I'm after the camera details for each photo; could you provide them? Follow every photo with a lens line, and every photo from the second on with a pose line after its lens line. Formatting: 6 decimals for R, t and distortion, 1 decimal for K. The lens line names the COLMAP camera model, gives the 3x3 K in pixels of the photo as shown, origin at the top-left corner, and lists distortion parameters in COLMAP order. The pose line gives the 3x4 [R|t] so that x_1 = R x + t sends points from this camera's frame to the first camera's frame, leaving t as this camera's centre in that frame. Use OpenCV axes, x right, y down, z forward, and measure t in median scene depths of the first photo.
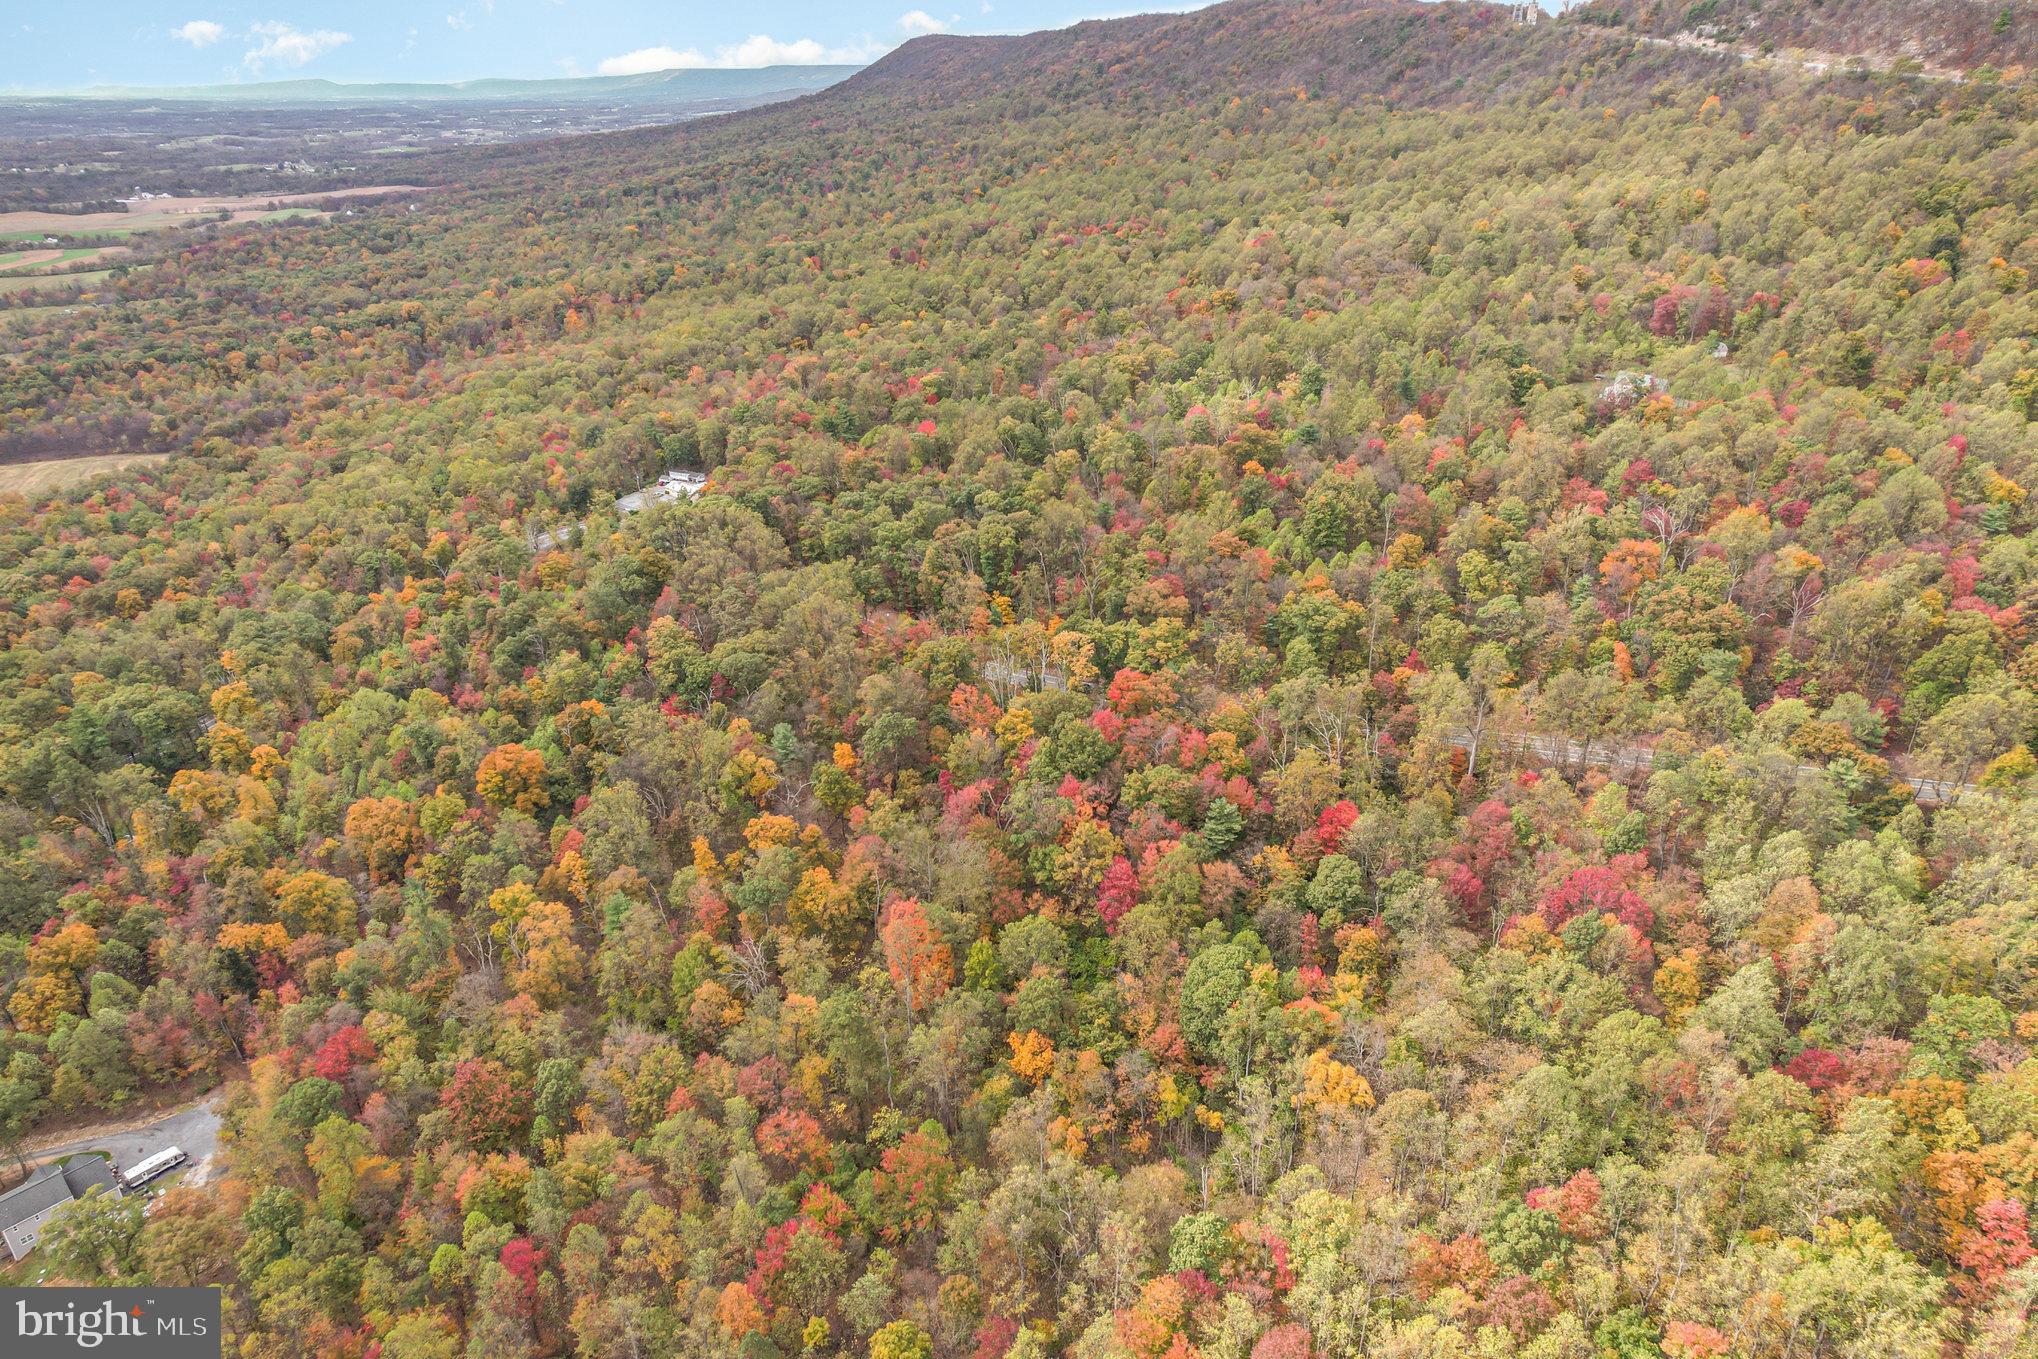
lens RADIAL K [[1317.8, 0, 1014.0], [0, 1317.8, 680.4], [0, 0, 1]] dist [-0.075713, 0.076168]
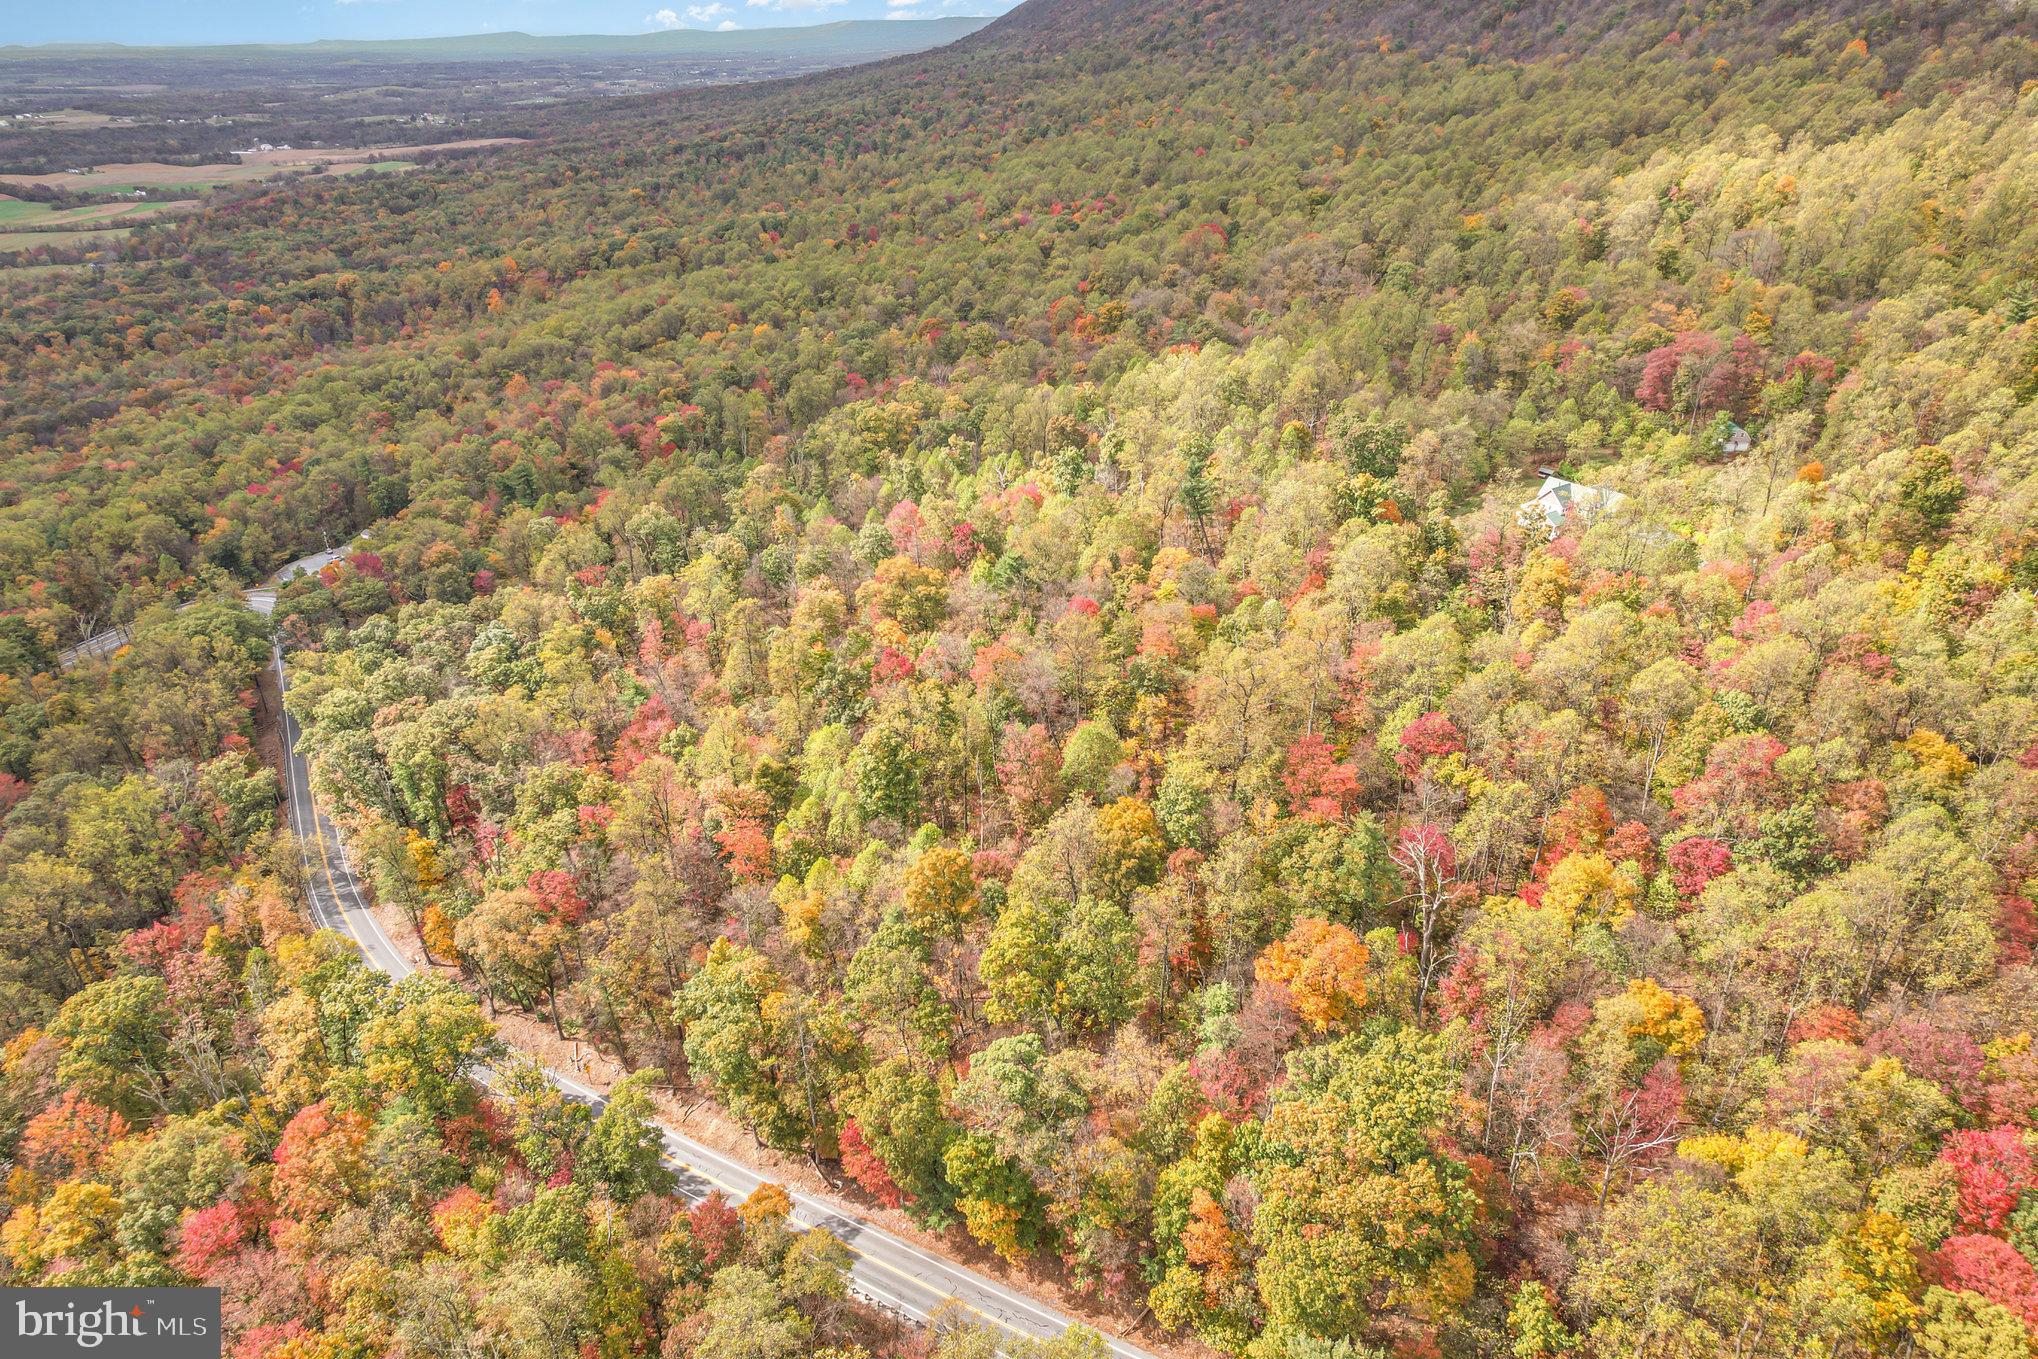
lens RADIAL K [[1317.8, 0, 1014.0], [0, 1317.8, 680.4], [0, 0, 1]] dist [-0.075713, 0.076168]
pose [[0.992075, 0.055629, -0.112661, 0.090572], [-0.052238, 0.998095, 0.032835, -0.046749], [0.114273, -0.026690, 0.993091, 0.108850]]
